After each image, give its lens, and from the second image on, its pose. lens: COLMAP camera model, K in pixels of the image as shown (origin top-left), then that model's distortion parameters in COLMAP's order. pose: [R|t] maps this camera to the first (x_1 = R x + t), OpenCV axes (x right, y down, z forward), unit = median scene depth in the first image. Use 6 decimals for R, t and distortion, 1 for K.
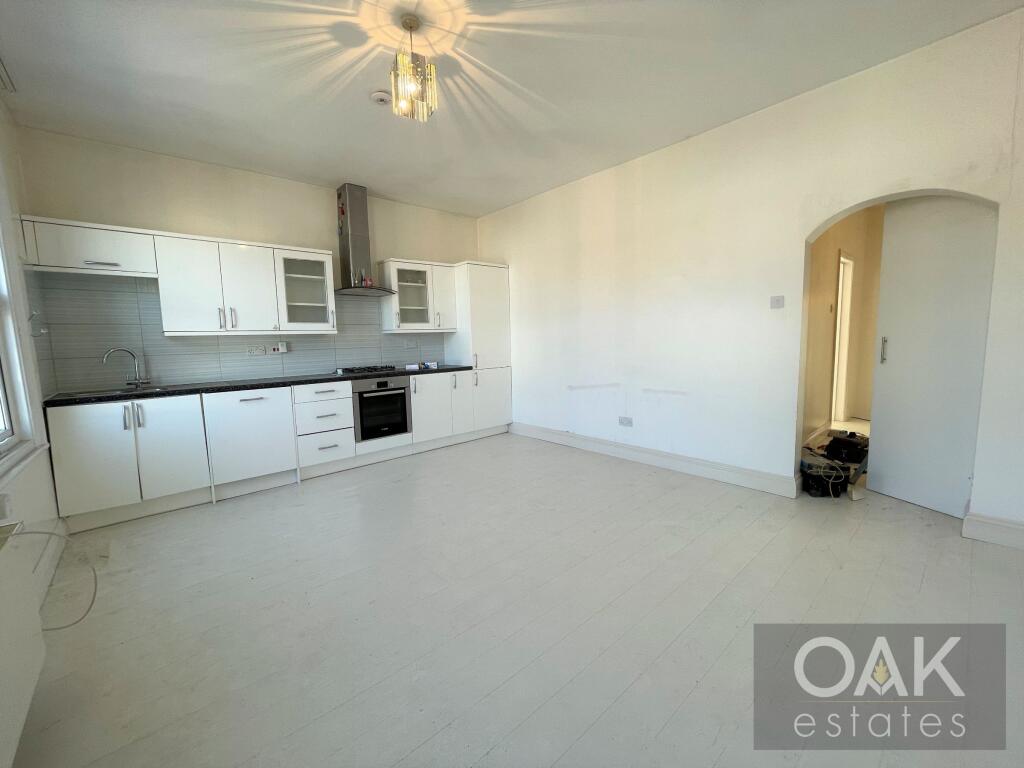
lens RADIAL K [[419.4, 0, 507.7], [0, 419.4, 382.3], [0, 0, 1]] dist [-0.000612, 0.000056]
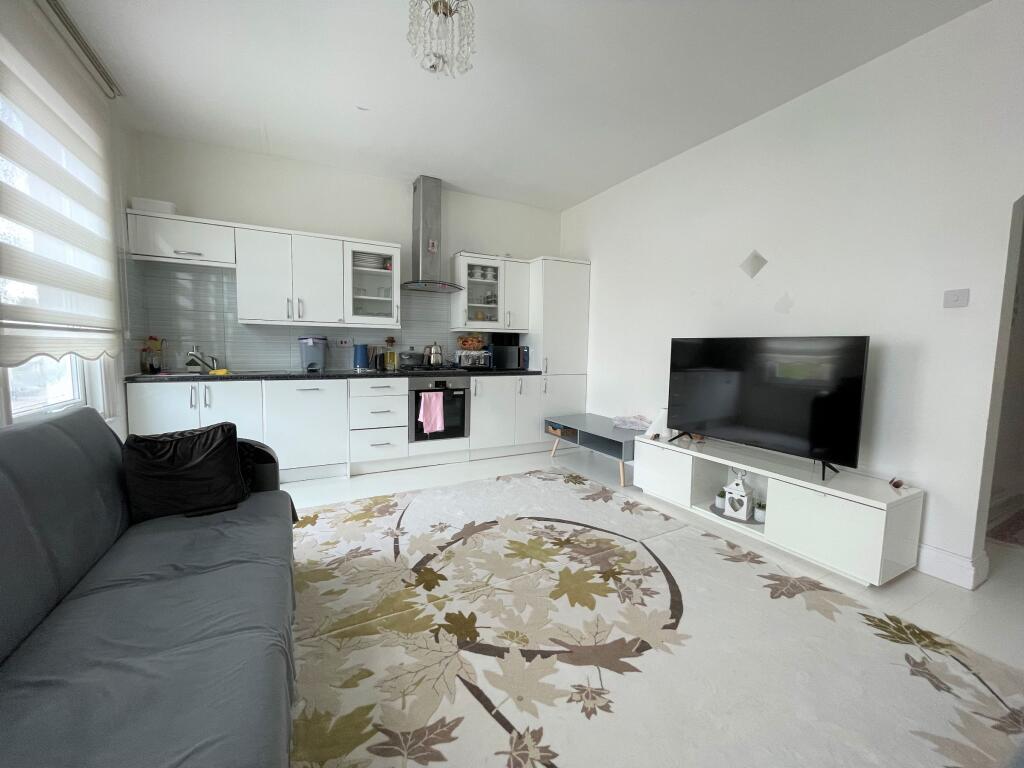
lens RADIAL K [[419.4, 0, 507.7], [0, 419.4, 382.3], [0, 0, 1]] dist [-0.000612, 0.000056]
pose [[0.969262, 0.065663, -0.237106, 0.074537], [-0.069637, 0.997537, -0.008415, -0.001347], [0.235969, 0.024667, 0.971447, 0.115003]]
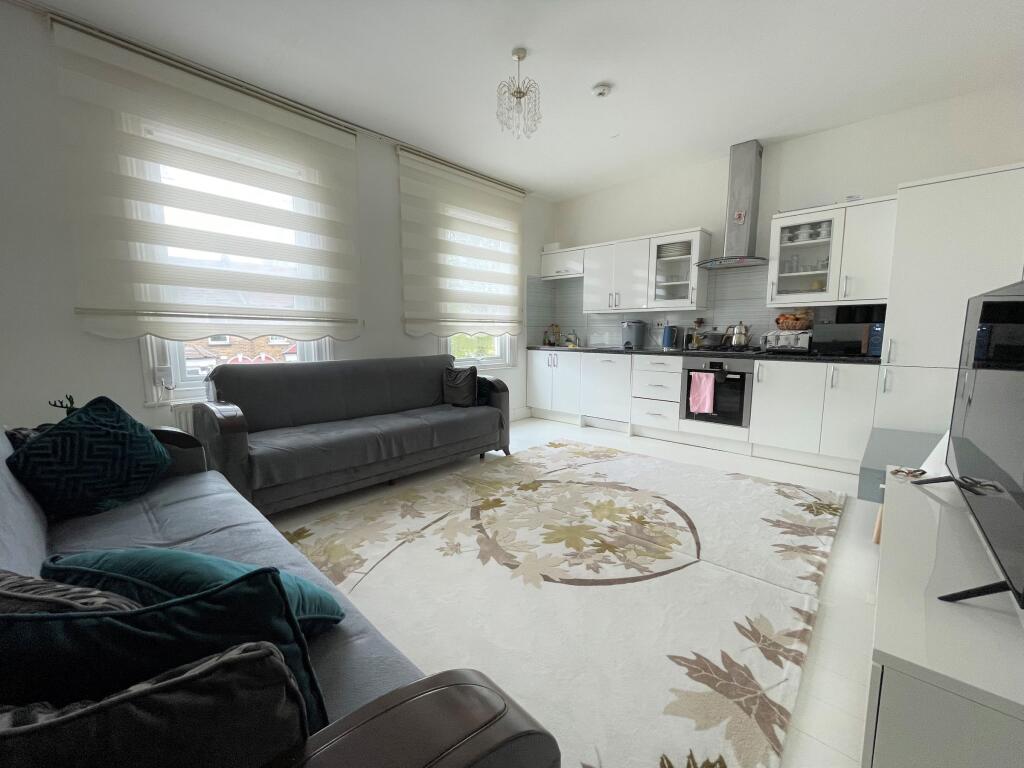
lens RADIAL K [[419.4, 0, 507.7], [0, 419.4, 382.3], [0, 0, 1]] dist [-0.000612, 0.000056]
pose [[0.079455, 0.152589, -0.985091, 0.579975], [-0.102967, 0.984185, 0.144144, -0.044111], [0.991506, 0.089978, 0.093910, 0.476021]]
